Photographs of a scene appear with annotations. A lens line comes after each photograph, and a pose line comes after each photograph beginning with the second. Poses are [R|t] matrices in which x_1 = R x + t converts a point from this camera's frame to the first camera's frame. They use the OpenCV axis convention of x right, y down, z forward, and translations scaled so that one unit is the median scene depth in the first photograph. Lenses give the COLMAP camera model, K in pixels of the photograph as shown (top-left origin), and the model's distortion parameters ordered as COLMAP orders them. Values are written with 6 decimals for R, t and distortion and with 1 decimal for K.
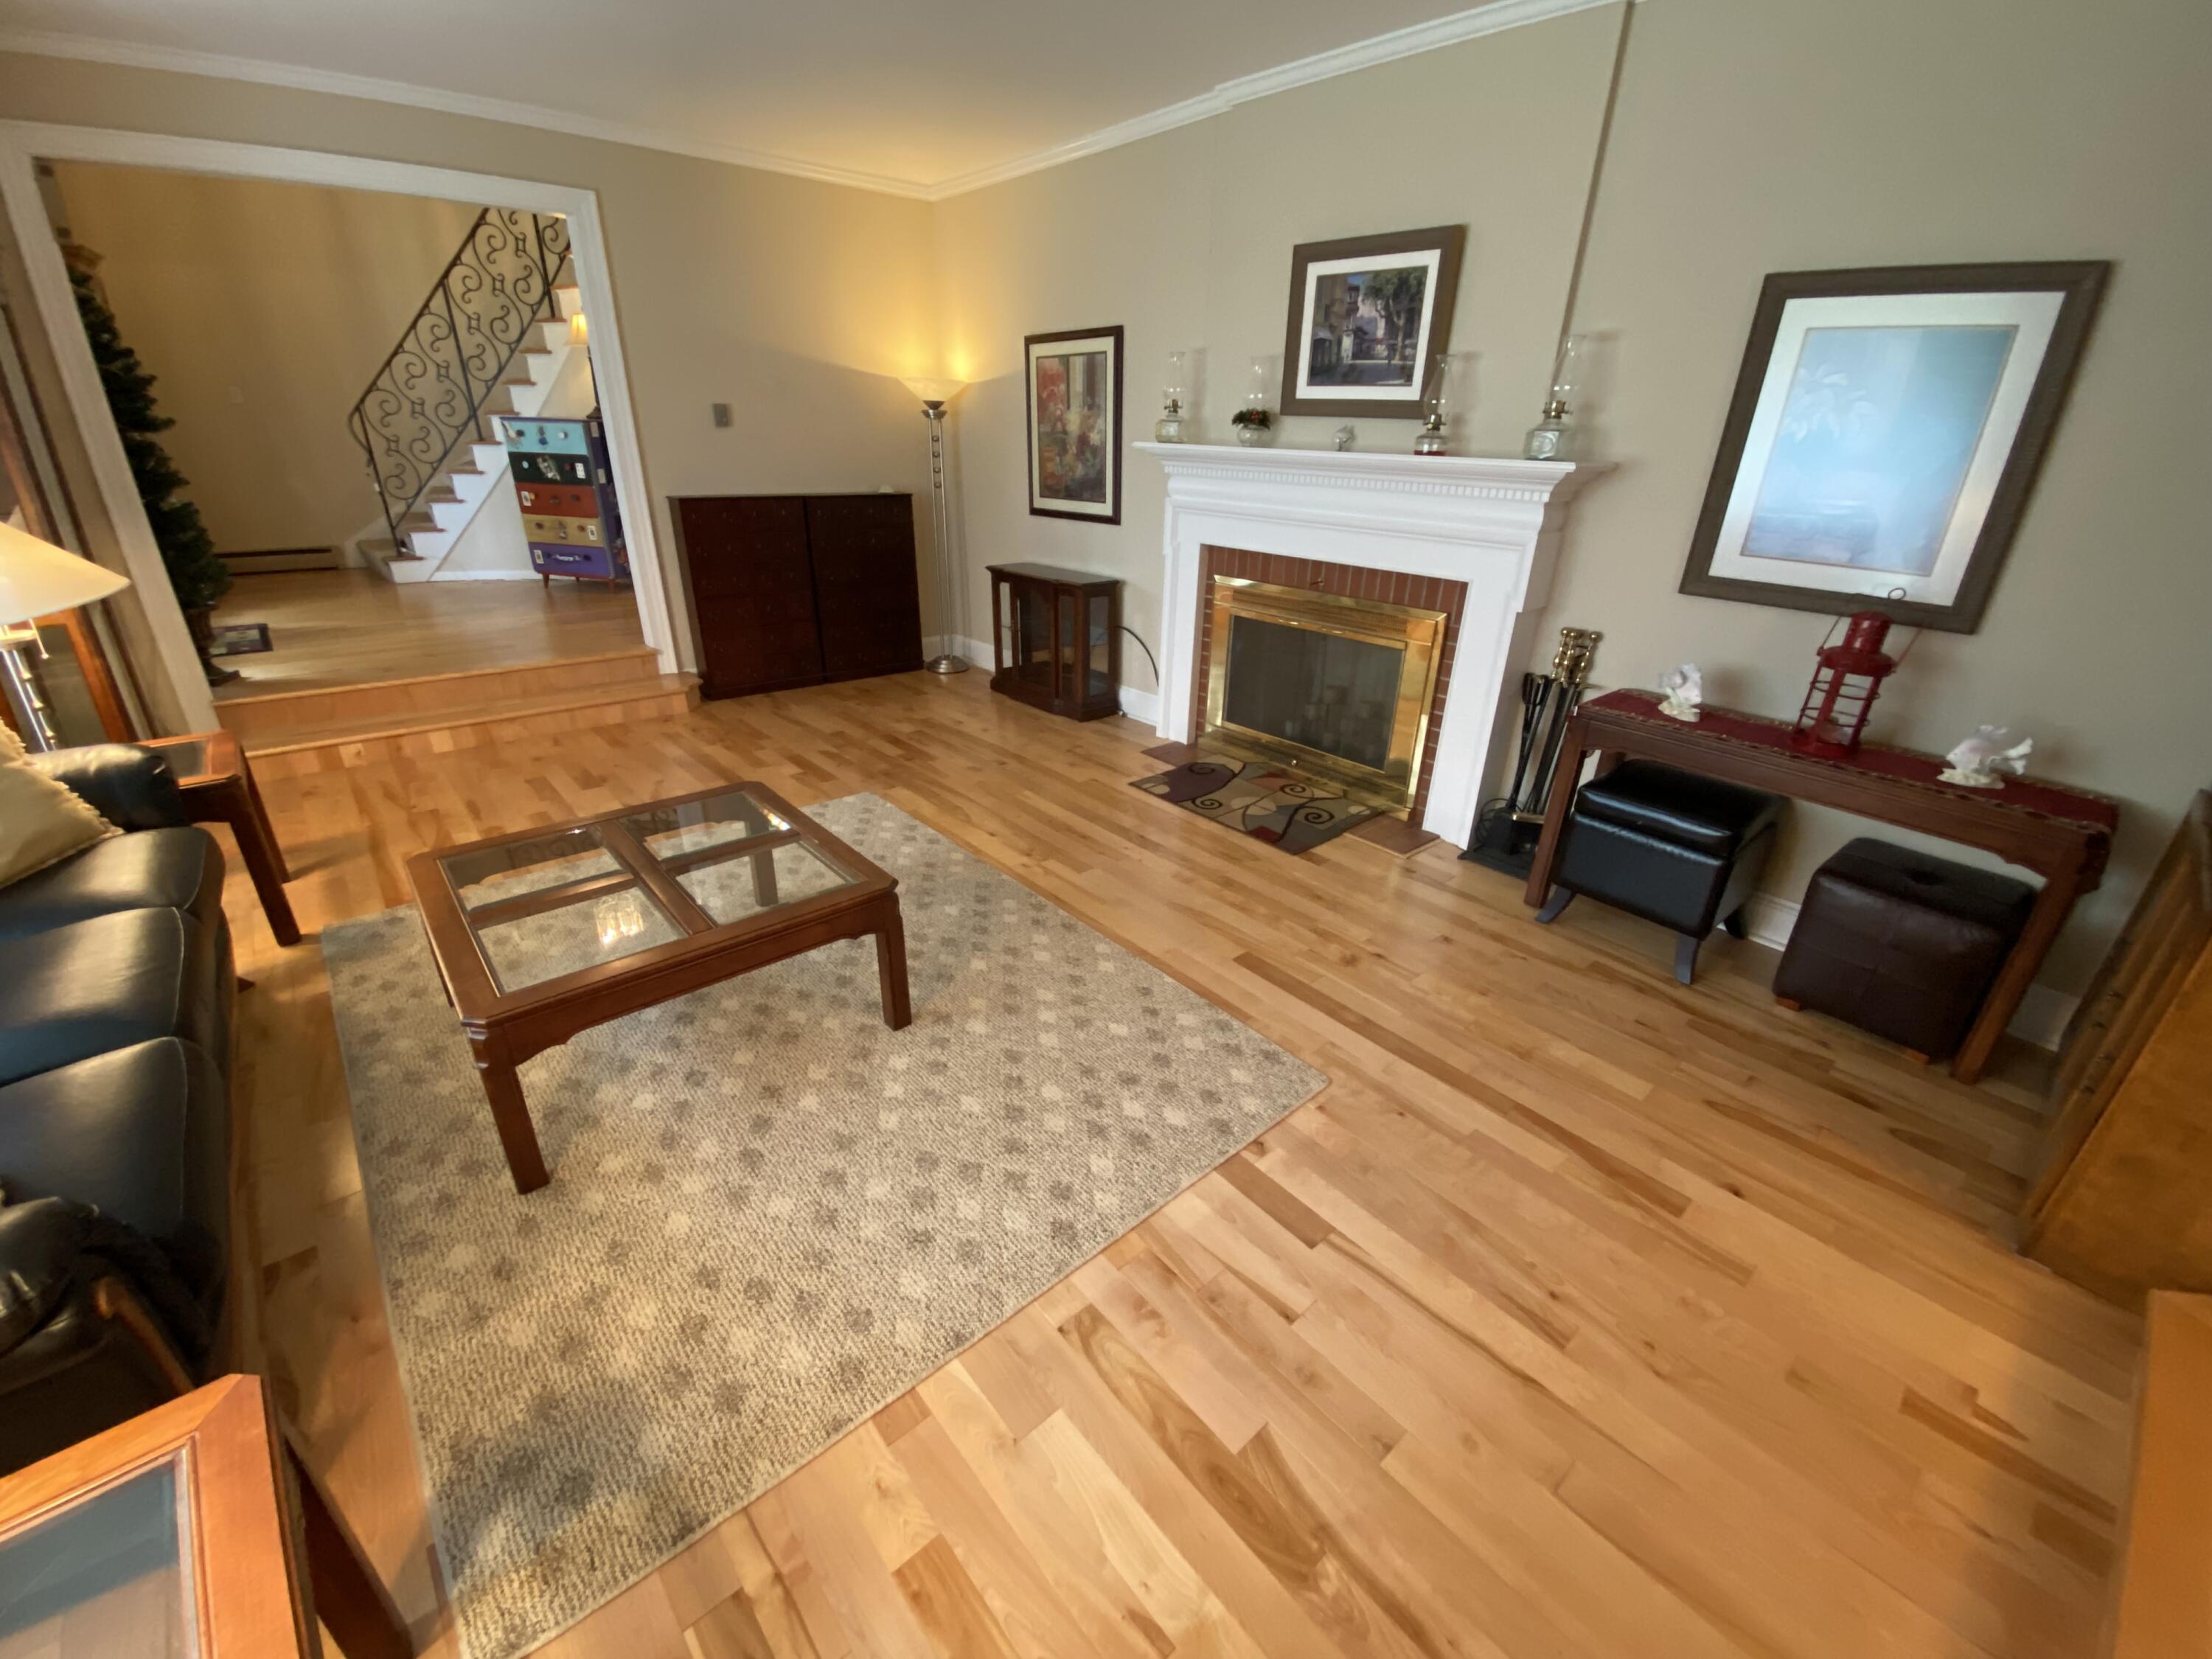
lens RADIAL K [[910.8, 0, 1121.3], [0, 910.8, 840.2], [0, 0, 1]] dist [0.002015, -0.011587]
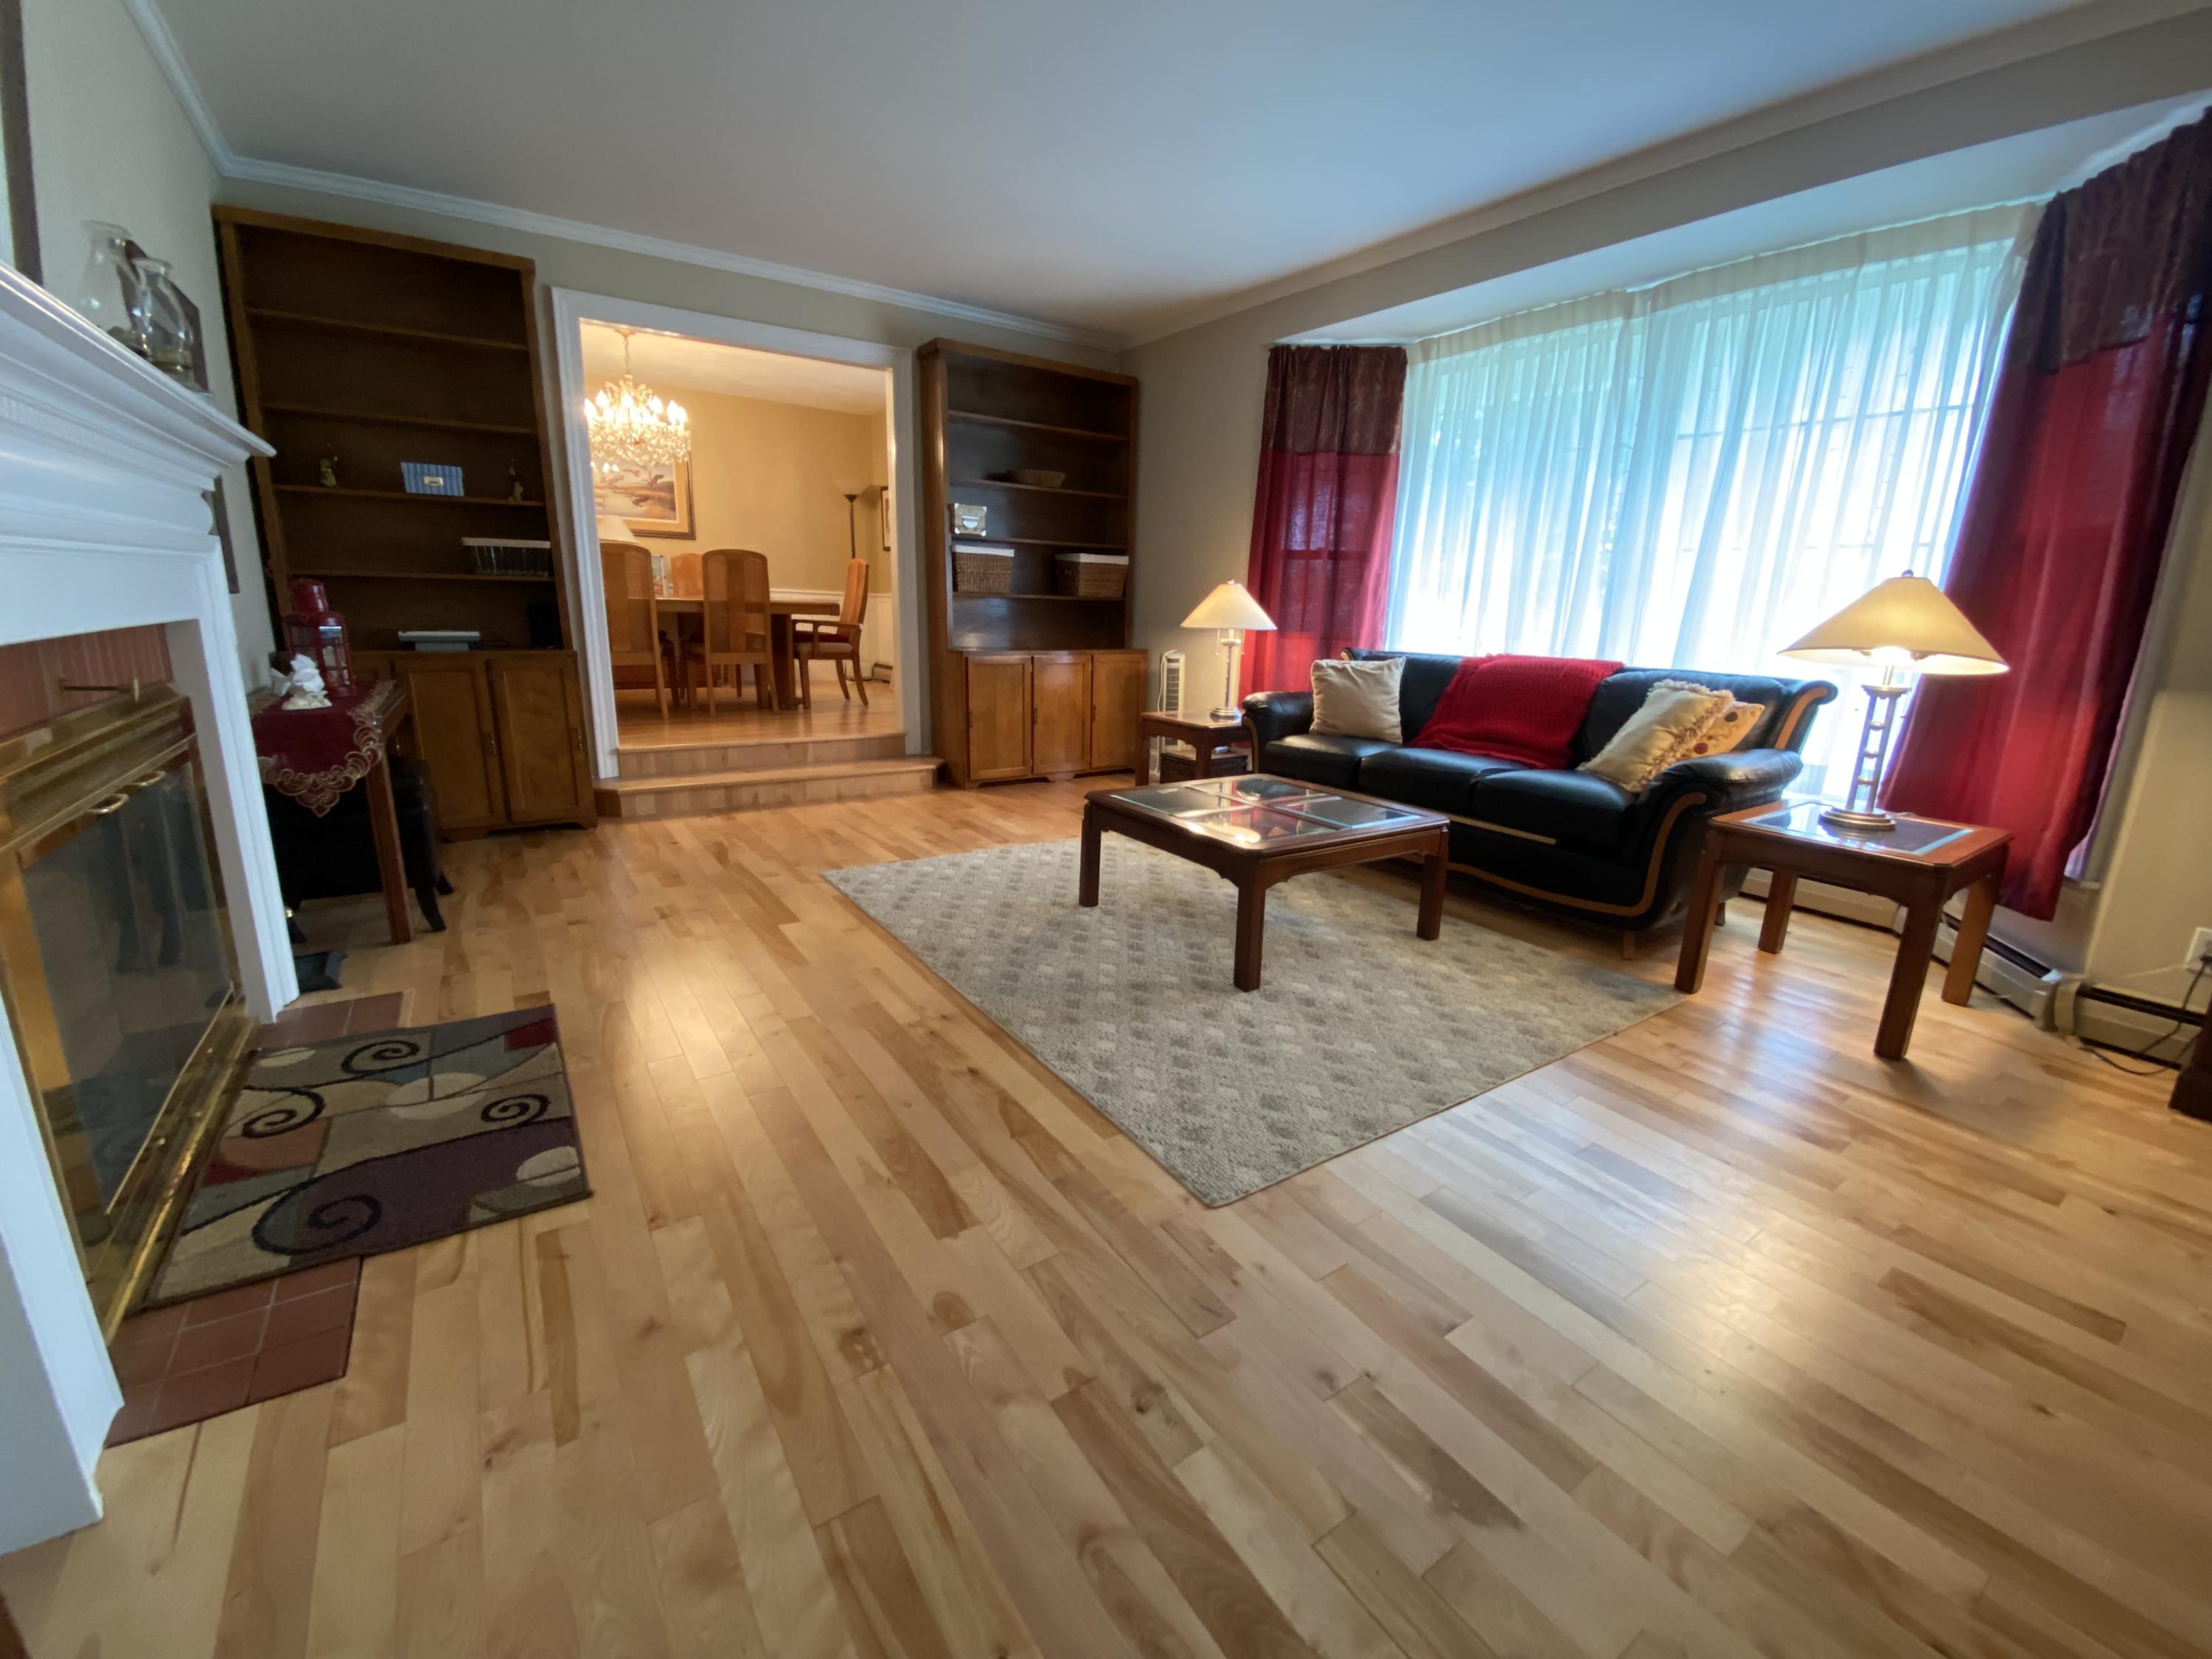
lens RADIAL K [[910.8, 0, 1110.7], [0, 910.8, 831.9], [0, 0, 1]] dist [0.002015, -0.011587]
pose [[-0.989676, -0.092338, 0.109610, -0.360025], [-0.005671, 0.789423, 0.613823, -0.633158], [-0.143208, 0.606865, -0.781797, 1.726505]]
